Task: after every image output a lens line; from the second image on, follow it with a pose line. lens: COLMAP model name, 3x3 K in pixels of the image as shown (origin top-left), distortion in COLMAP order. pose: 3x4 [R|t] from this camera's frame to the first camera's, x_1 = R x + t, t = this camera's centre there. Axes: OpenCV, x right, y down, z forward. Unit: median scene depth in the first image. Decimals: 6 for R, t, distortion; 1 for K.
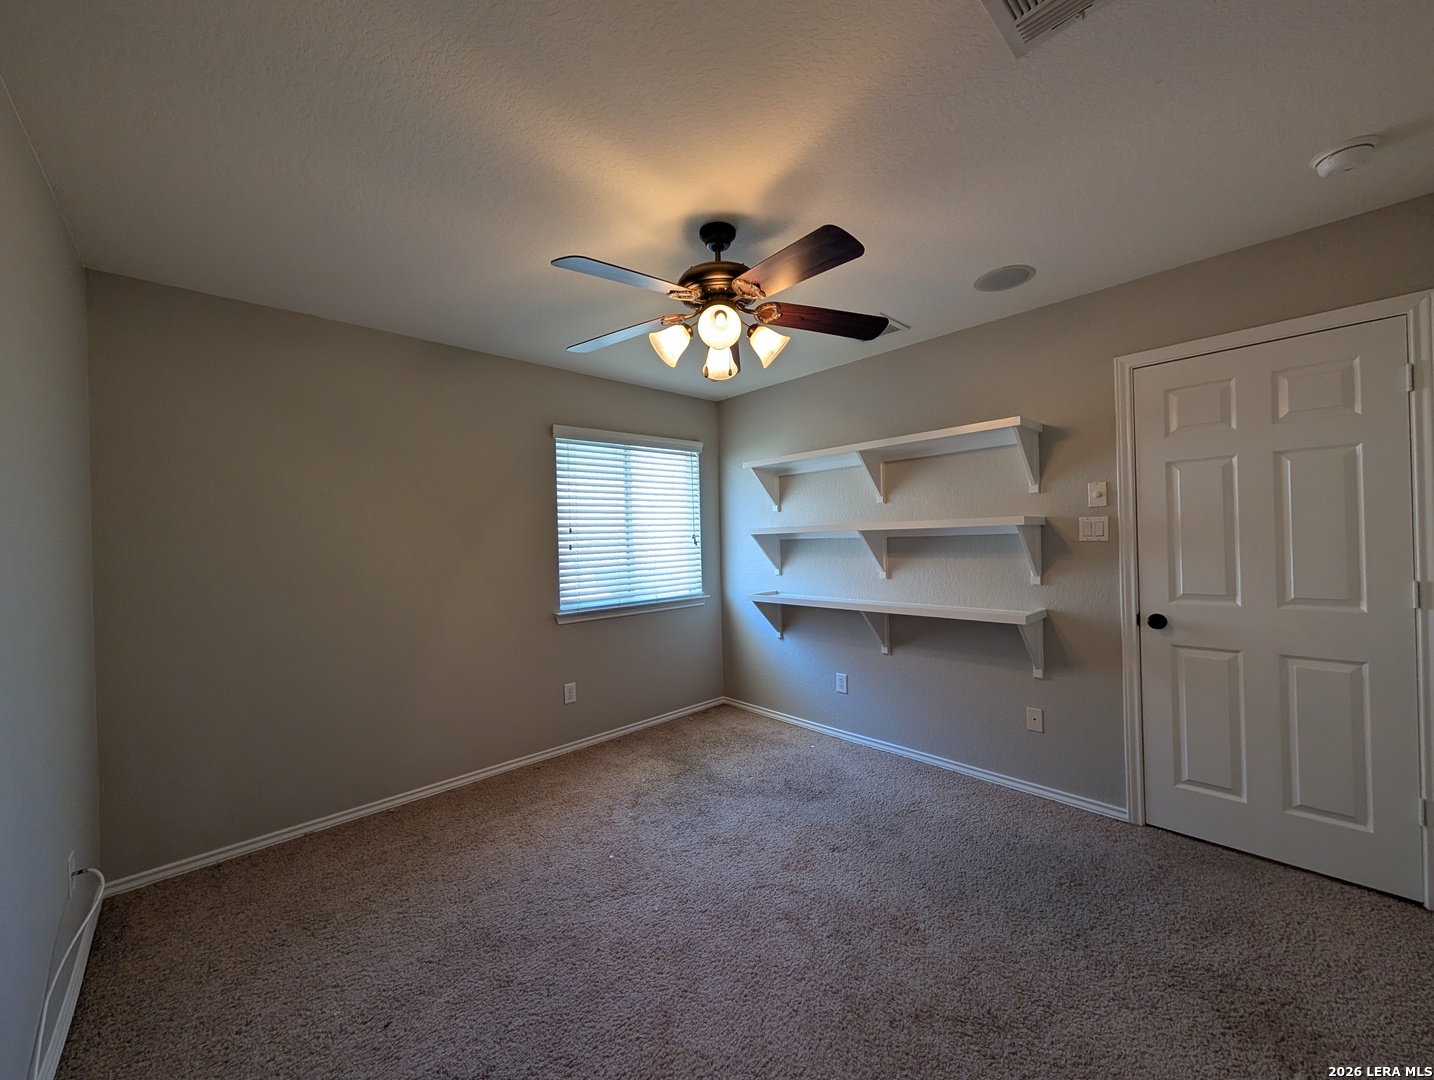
lens RADIAL K [[542.8, 0, 719.4], [0, 542.8, 541.1], [0, 0, 1]] dist [0.000312, 0.000193]
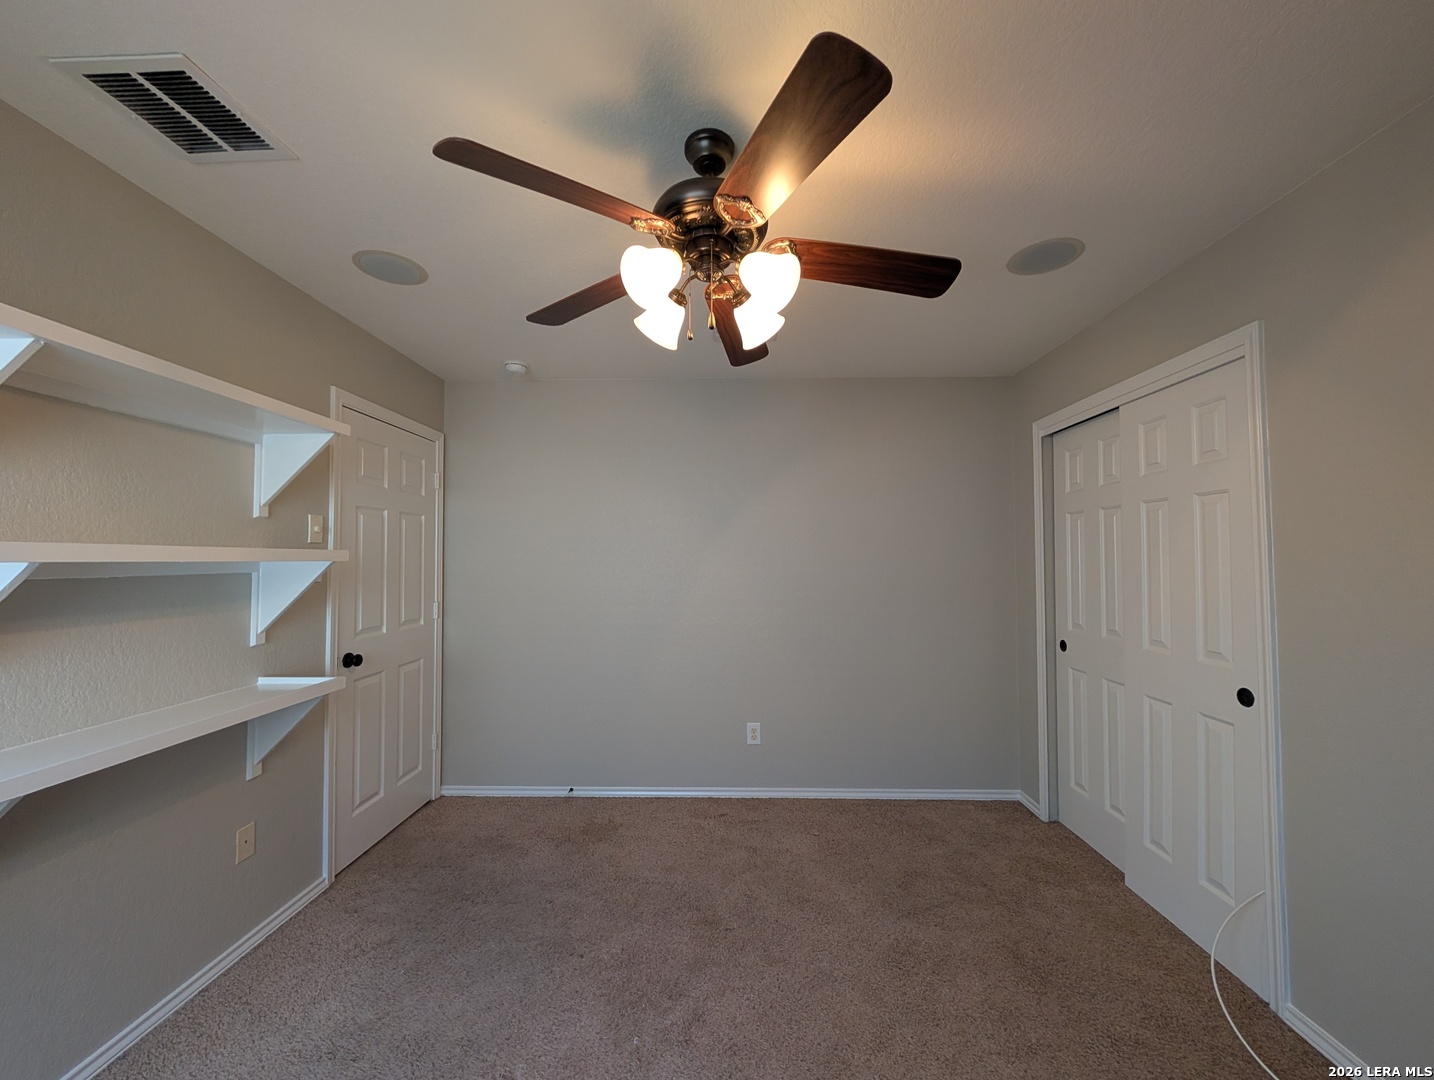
lens RADIAL K [[545.7, 0, 717.0], [0, 545.7, 540.0], [0, 0, 1]] dist [-0.000362, 0.000236]
pose [[-0.708082, 0.054647, 0.704012, -0.327772], [0.024920, 0.998314, -0.052427, -0.004582], [-0.705690, -0.019579, -0.708250, 0.988171]]
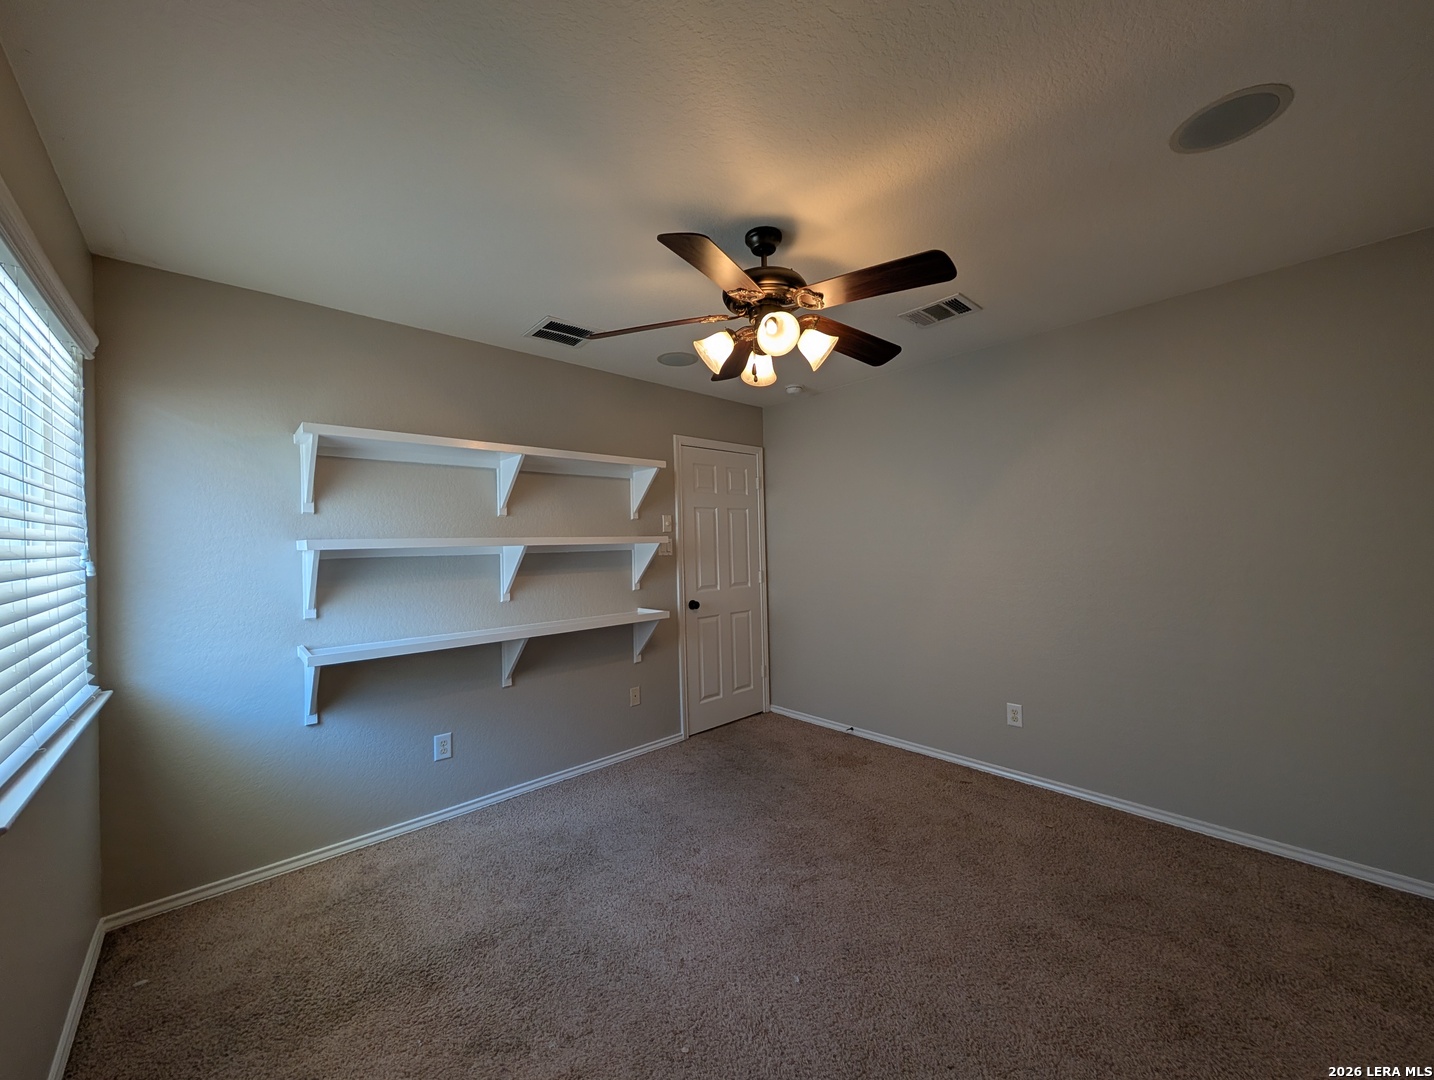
lens RADIAL K [[542.8, 0, 719.4], [0, 542.8, 541.1], [0, 0, 1]] dist [0.000312, 0.000193]
pose [[0.012619, 0.030961, 0.999441, -0.644169], [0.025379, 0.999189, -0.031274, 0.008830], [-0.999598, 0.025759, 0.011823, 0.713942]]
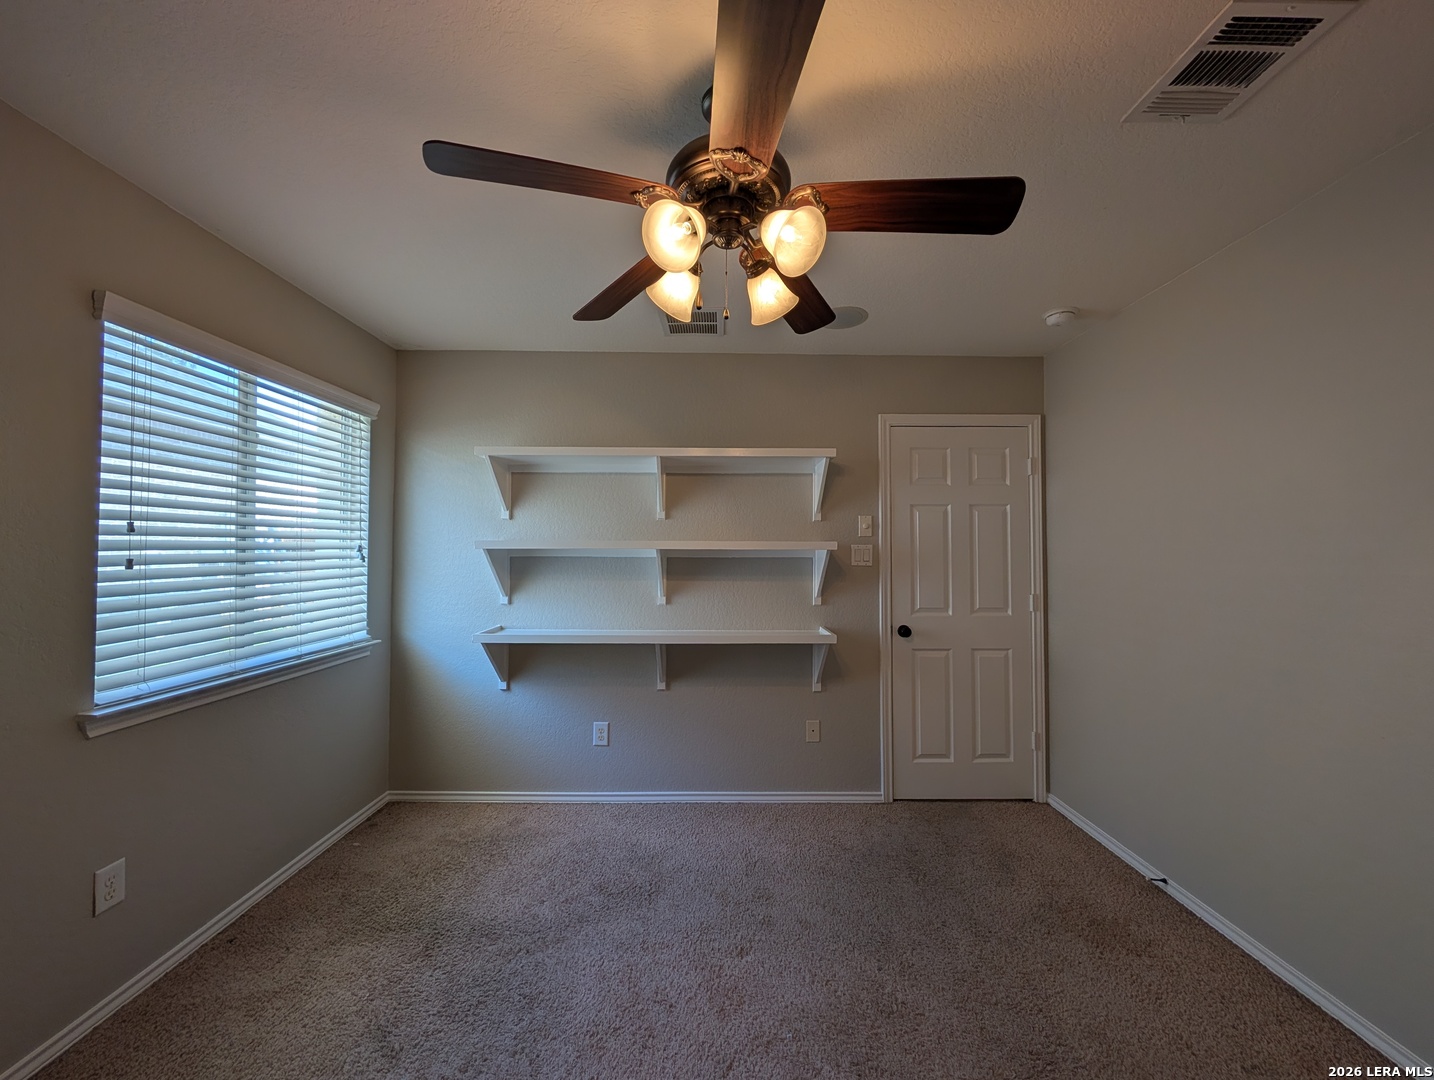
lens RADIAL K [[542.8, 0, 719.4], [0, 542.8, 541.1], [0, 0, 1]] dist [0.000312, 0.000193]
pose [[0.679533, 0.044724, 0.732281, -0.318814], [-0.019461, 0.998888, -0.042948, 0.002892], [-0.733387, 0.014934, 0.679647, 0.367473]]
